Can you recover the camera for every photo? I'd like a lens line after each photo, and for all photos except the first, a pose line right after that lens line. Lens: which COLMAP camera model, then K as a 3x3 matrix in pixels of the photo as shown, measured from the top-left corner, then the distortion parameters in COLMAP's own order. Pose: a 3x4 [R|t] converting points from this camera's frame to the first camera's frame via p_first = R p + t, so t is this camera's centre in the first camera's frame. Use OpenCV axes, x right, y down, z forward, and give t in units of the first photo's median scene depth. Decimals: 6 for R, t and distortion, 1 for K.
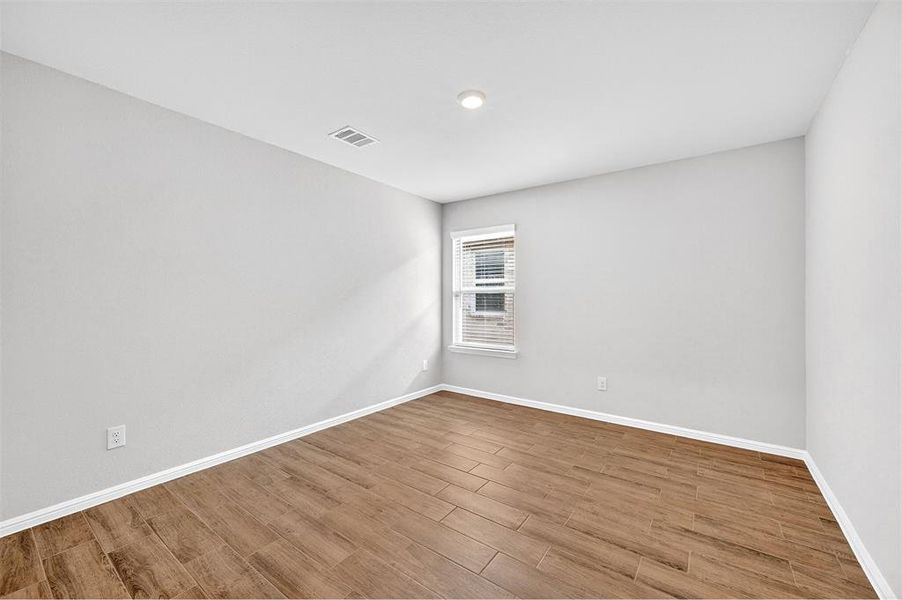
lens RADIAL K [[359.3, 0, 453.9], [0, 359.3, 294.4], [0, 0, 1]] dist [0.000293, -0.000088]
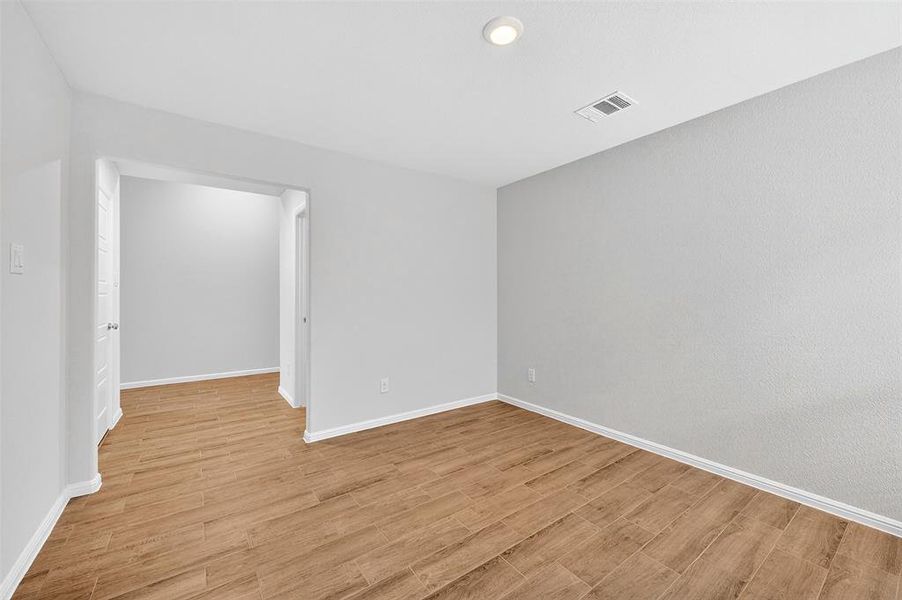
lens RADIAL K [[359.3, 0, 453.9], [0, 359.3, 294.4], [0, 0, 1]] dist [0.000293, -0.000088]
pose [[-0.302975, -0.001475, -0.952997, 0.700639], [0.006681, 0.999971, -0.003671, 0.009746], [0.952975, -0.007479, -0.302956, 0.999867]]
